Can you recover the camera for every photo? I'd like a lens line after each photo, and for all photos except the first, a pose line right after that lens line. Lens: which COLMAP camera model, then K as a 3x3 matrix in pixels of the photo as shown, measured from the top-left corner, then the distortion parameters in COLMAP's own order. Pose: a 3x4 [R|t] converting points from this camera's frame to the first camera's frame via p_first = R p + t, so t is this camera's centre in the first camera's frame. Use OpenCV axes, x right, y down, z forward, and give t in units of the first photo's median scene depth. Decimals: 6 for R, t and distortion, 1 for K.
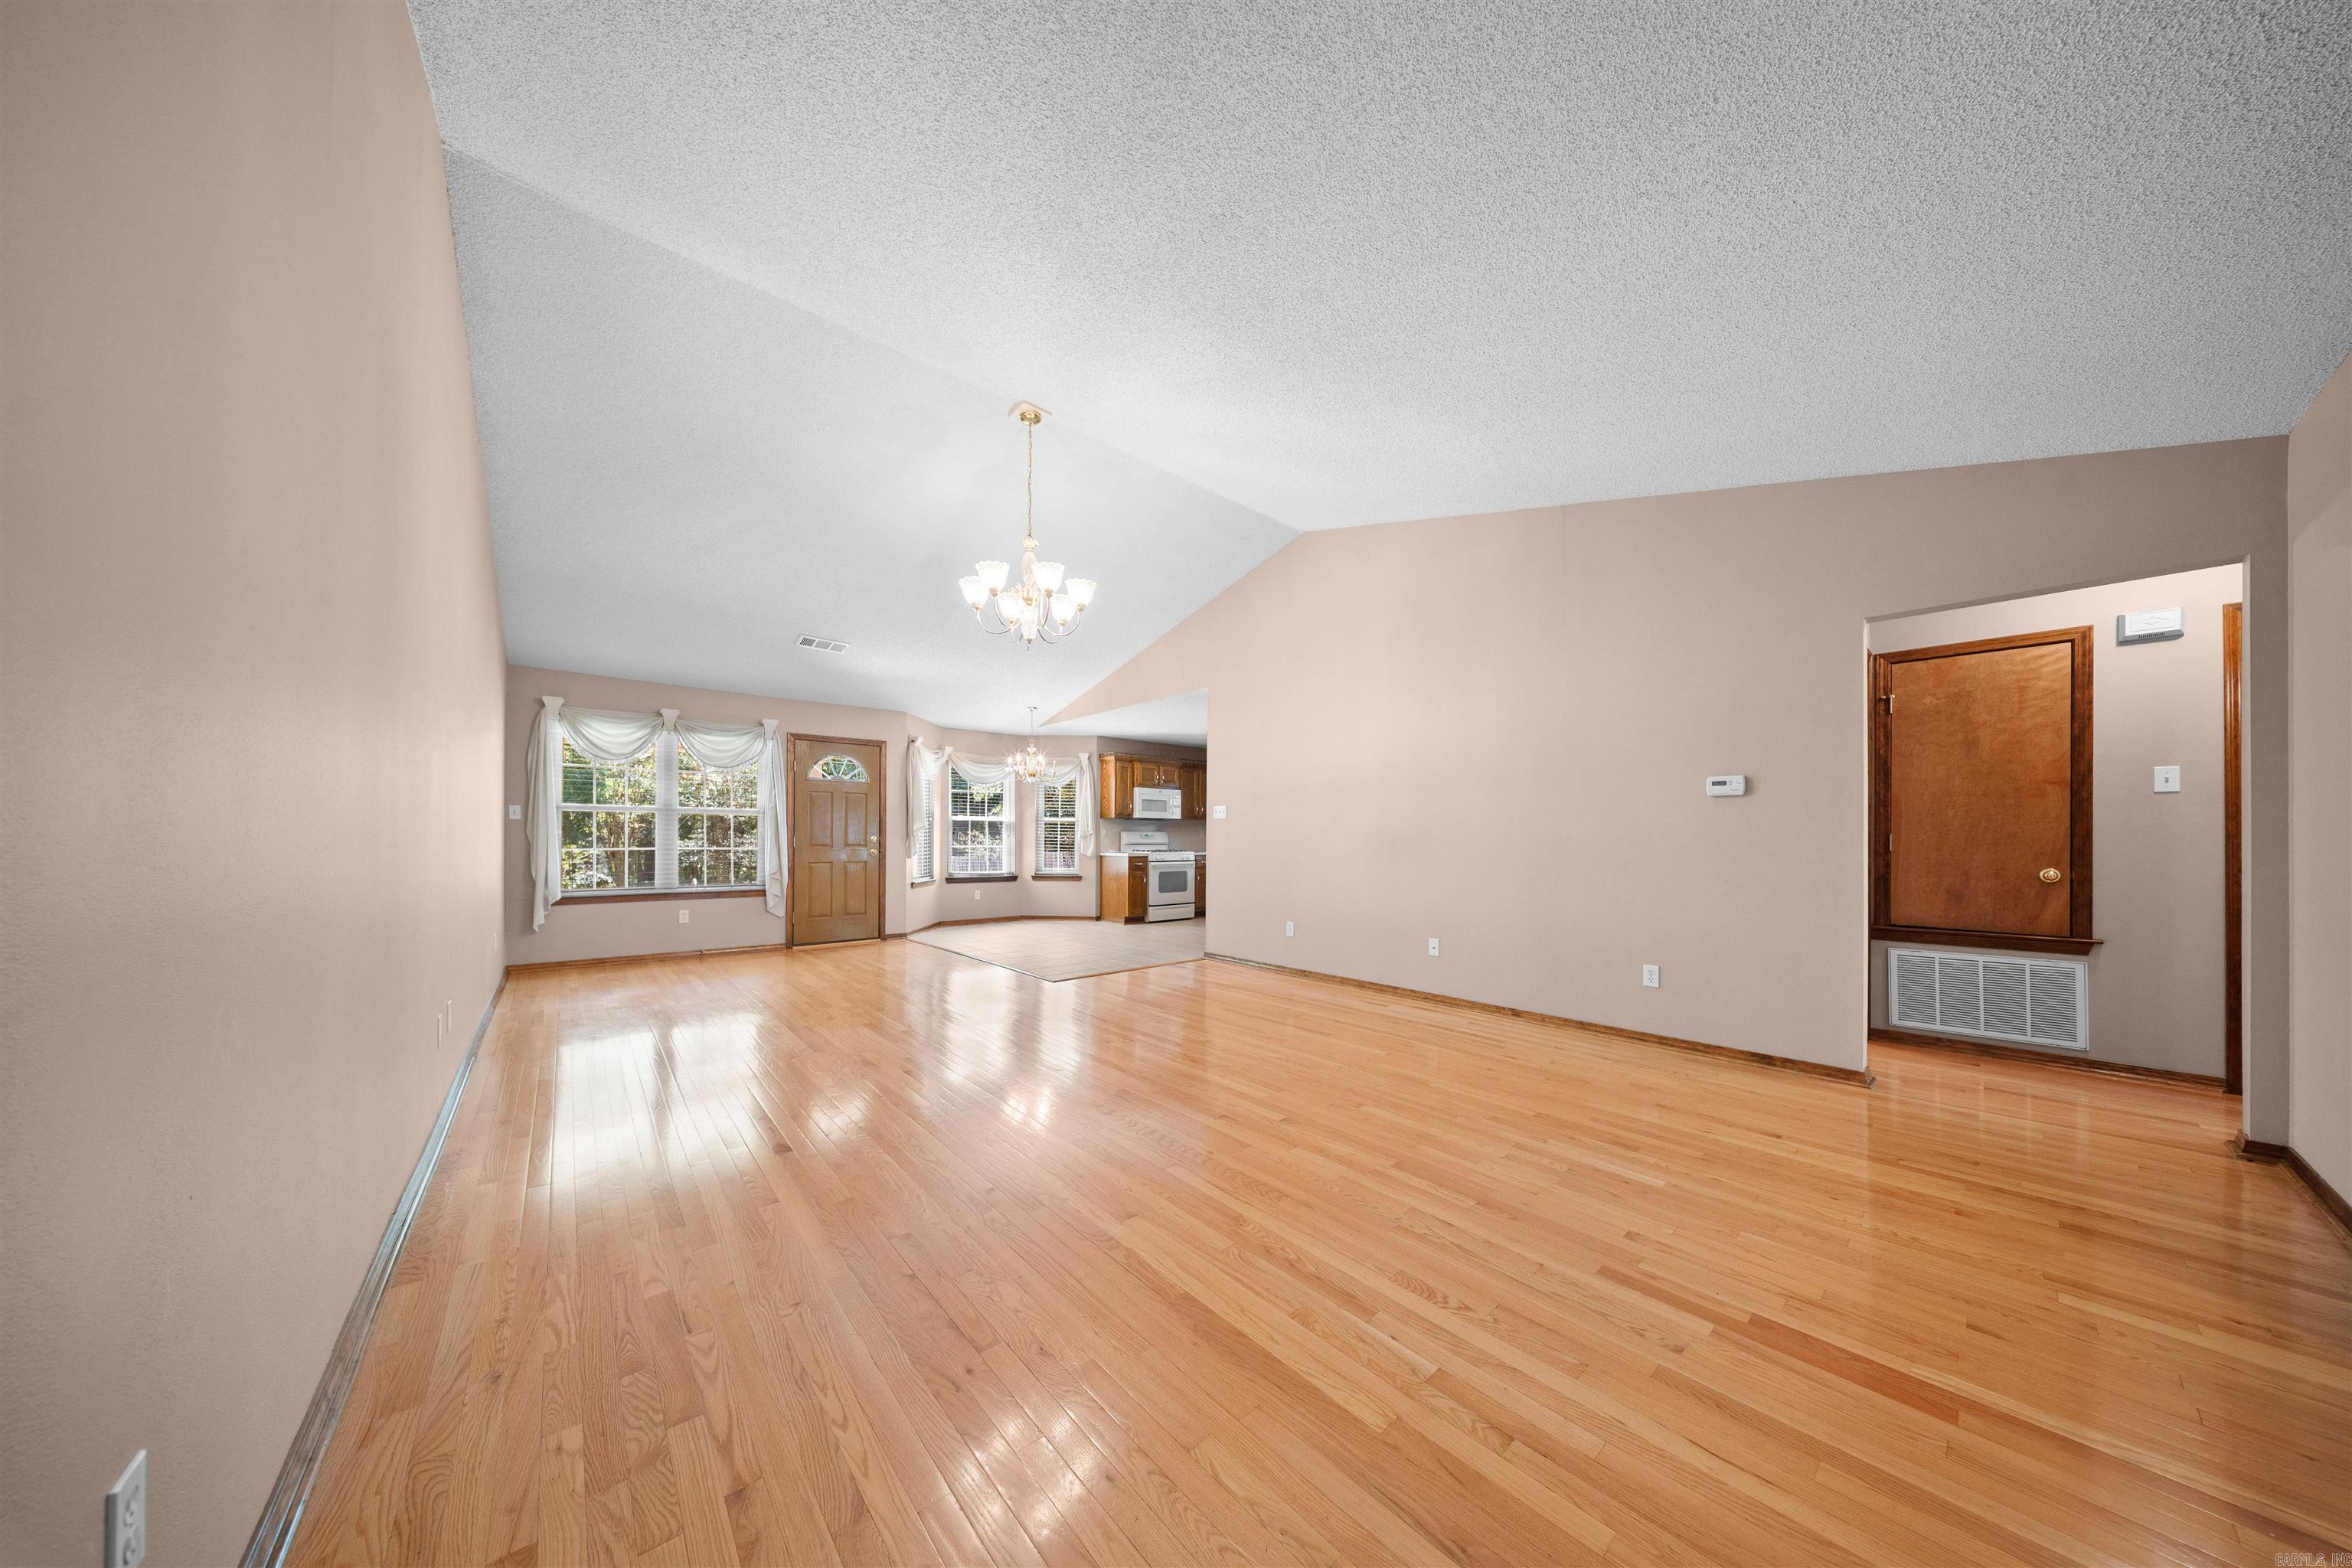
lens RADIAL K [[719.3, 0, 1182.3], [0, 719.3, 836.7], [0, 0, 1]] dist [-0.000165, -0.000133]
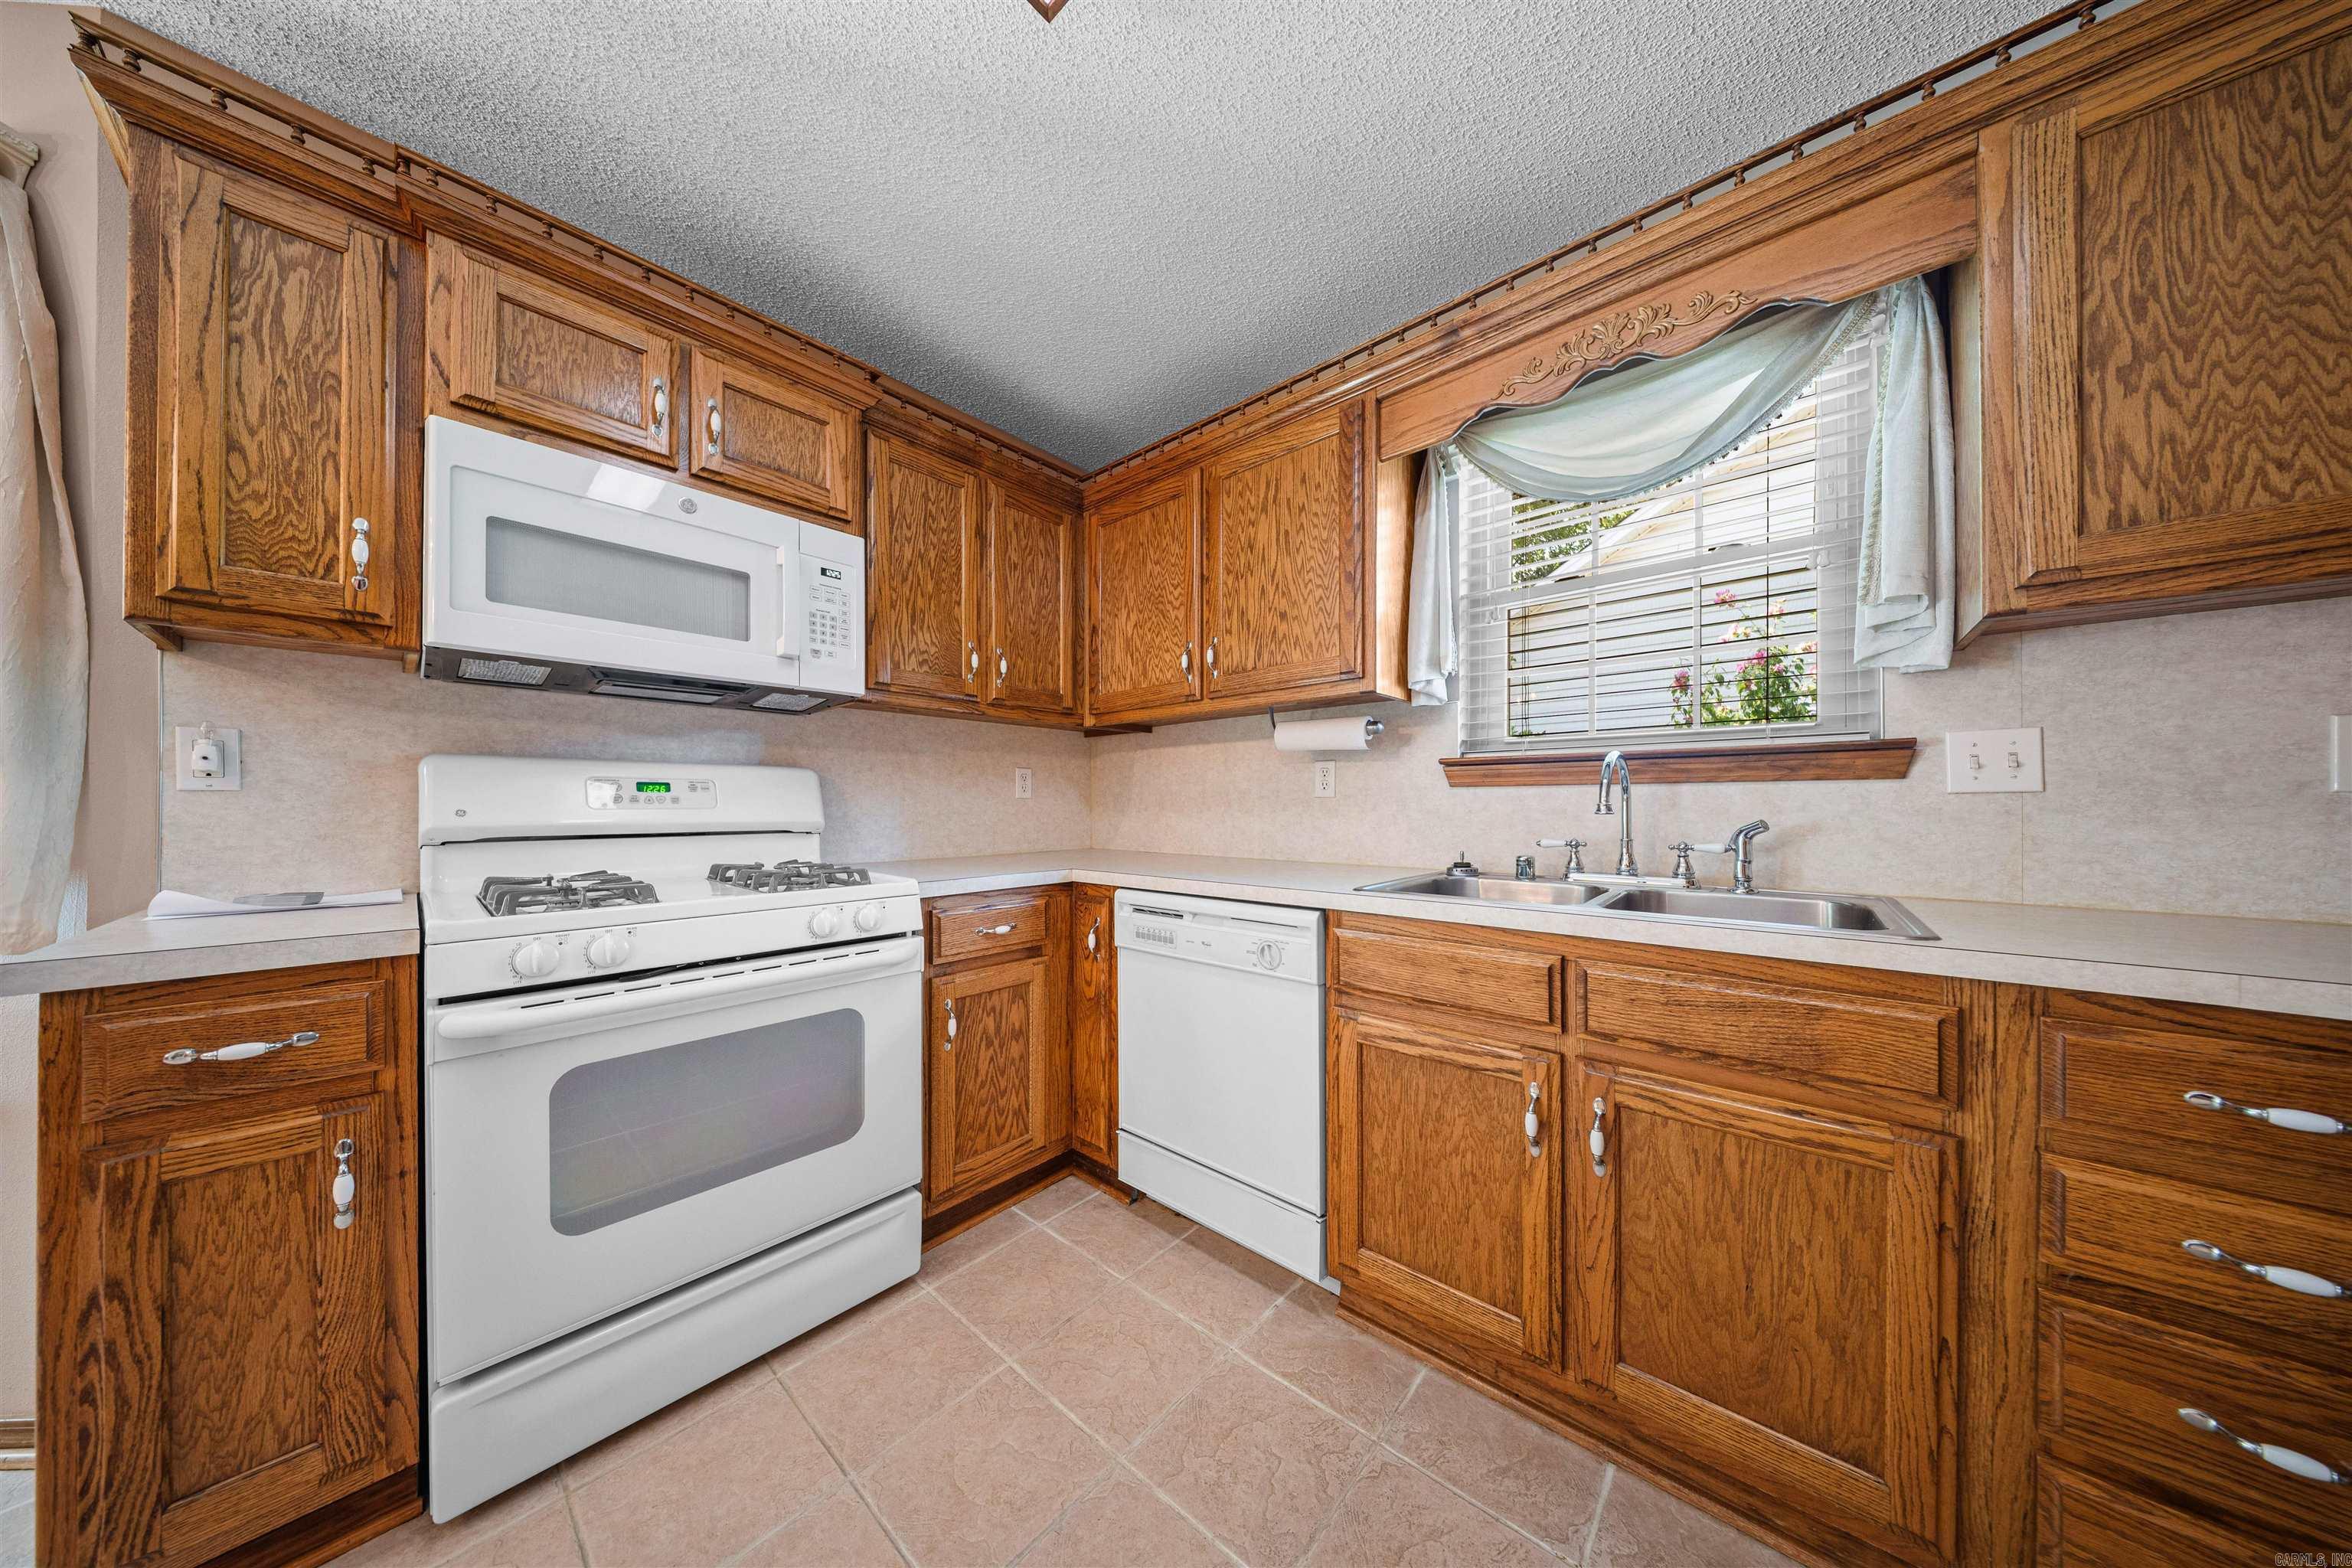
lens RADIAL K [[723.3, 0, 1171.7], [0, 723.3, 796.8], [0, 0, 1]] dist [0.008098, -0.001909]
pose [[0.989105, -0.002386, 0.147194, 0.039620], [0.003496, 0.999967, -0.007282, 0.002587], [-0.147172, 0.007717, 0.989081, 0.650194]]
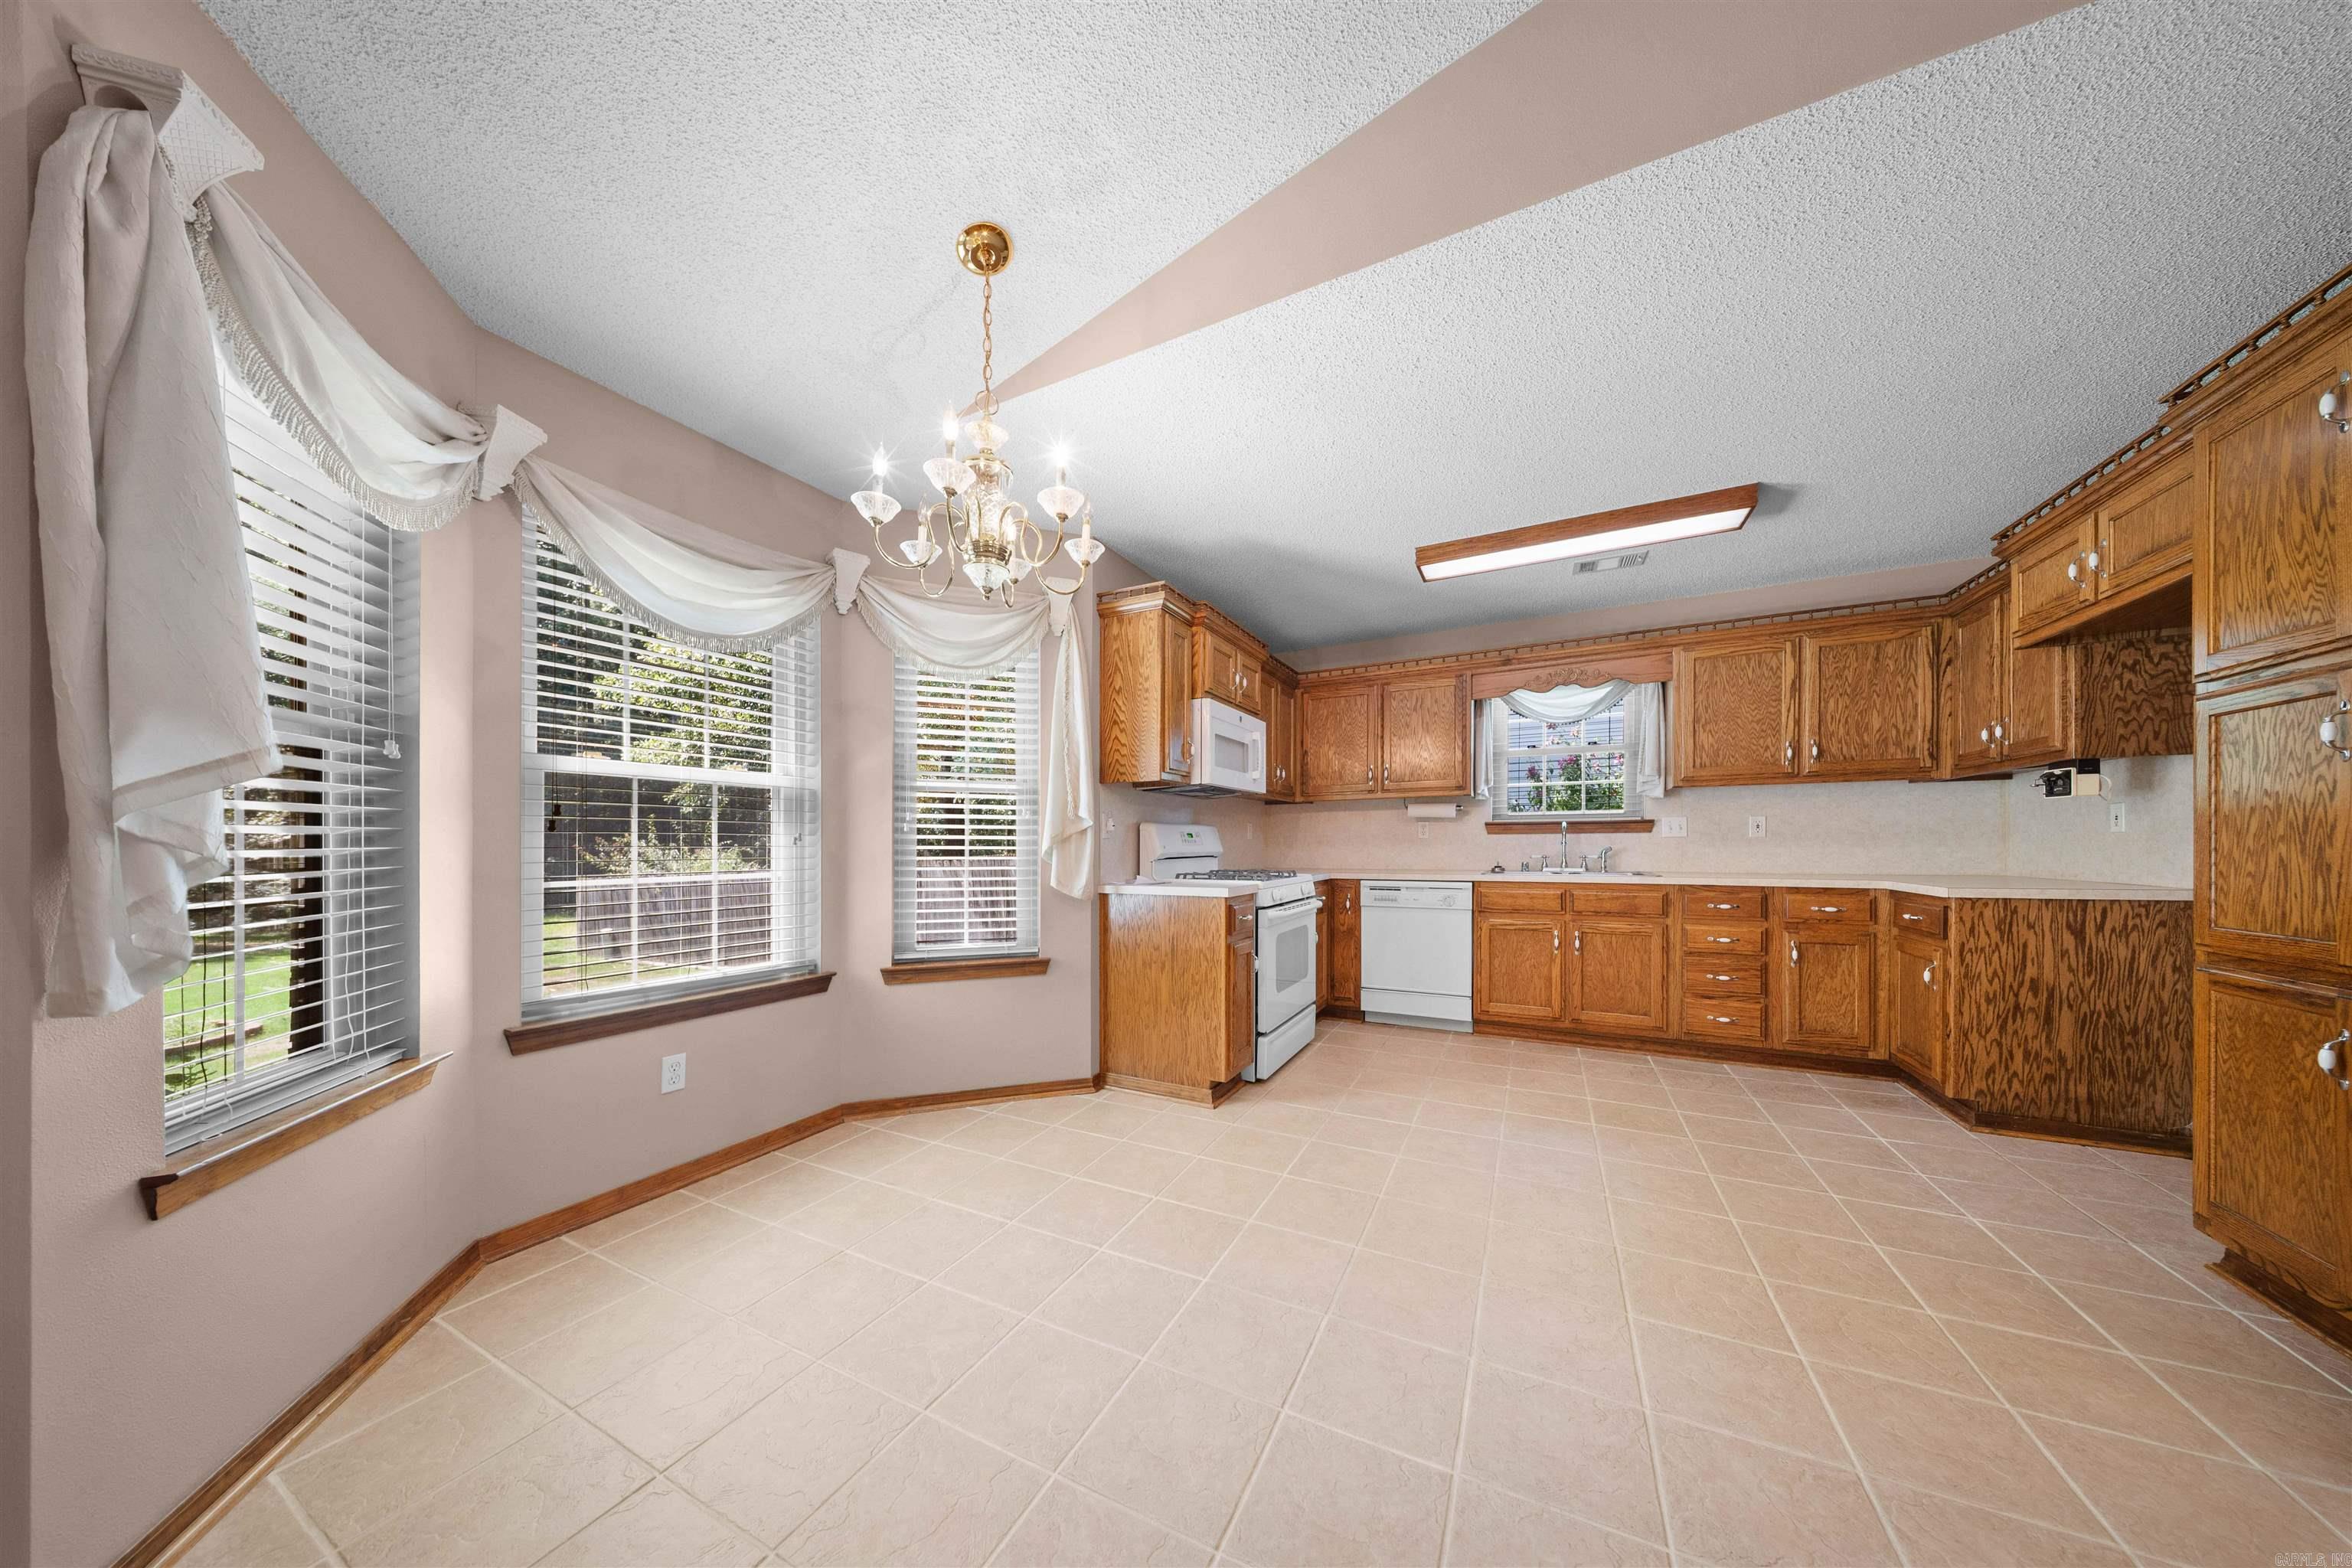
lens RADIAL K [[719.3, 0, 1182.3], [0, 719.3, 836.7], [0, 0, 1]] dist [-0.000165, -0.000133]
pose [[0.927289, -0.006044, 0.374299, -0.157980], [0.008718, 0.999947, -0.005452, 0.001261], [-0.374246, 0.008319, 0.927292, 0.517007]]
